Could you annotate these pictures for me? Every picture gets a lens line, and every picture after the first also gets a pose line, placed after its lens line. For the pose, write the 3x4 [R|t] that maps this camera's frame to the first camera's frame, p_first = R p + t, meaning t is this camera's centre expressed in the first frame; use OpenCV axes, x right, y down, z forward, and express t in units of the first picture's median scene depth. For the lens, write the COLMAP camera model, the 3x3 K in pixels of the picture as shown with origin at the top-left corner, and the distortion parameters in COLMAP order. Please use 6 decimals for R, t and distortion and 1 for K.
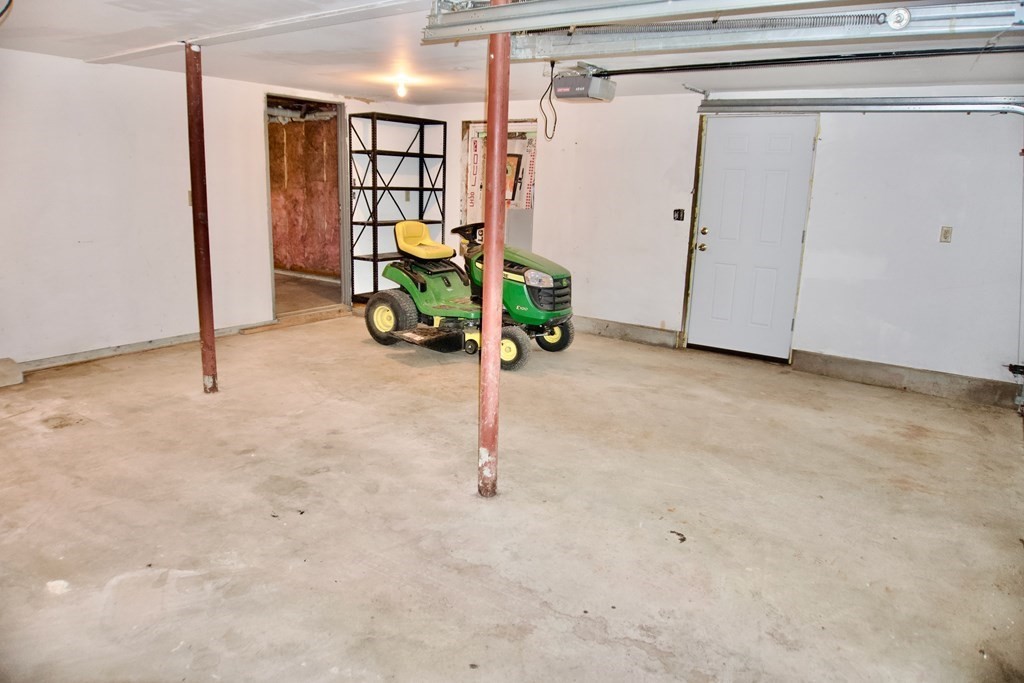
lens RADIAL K [[692.7, 0, 512.0], [0, 692.7, 341.5], [0, 0, 1]] dist [-0.053236, -0.001778]
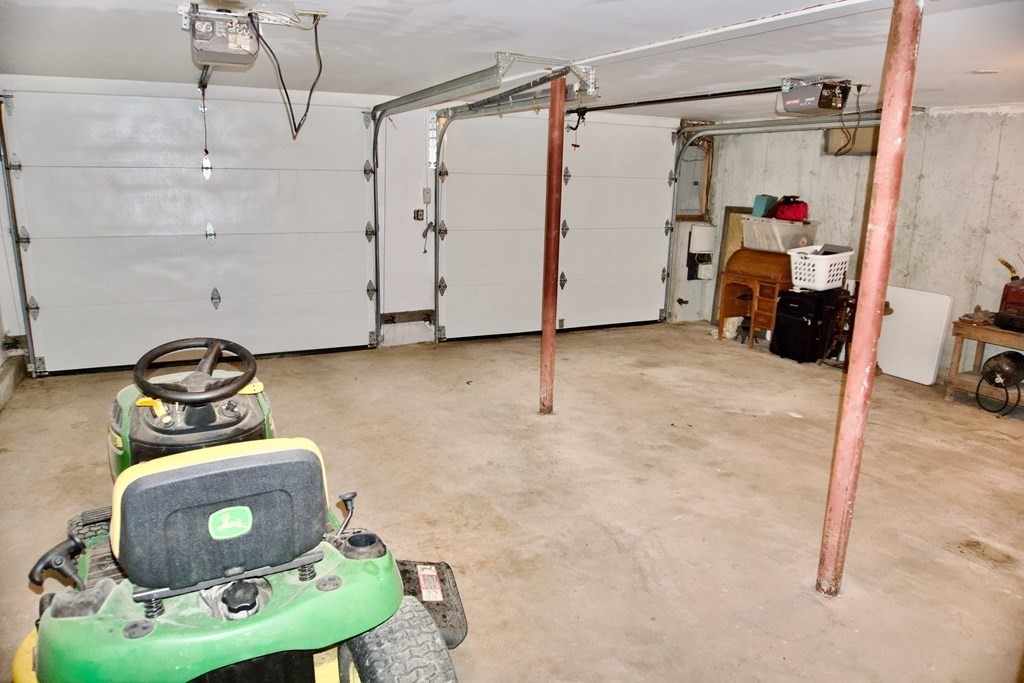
lens RADIAL K [[692.7, 0, 512.0], [0, 692.7, 341.5], [0, 0, 1]] dist [-0.053236, -0.001778]
pose [[-0.876505, -0.165091, 0.452199, -0.540008], [0.057242, 0.896948, 0.438415, -0.494846], [-0.477977, 0.410157, -0.776729, 1.880966]]
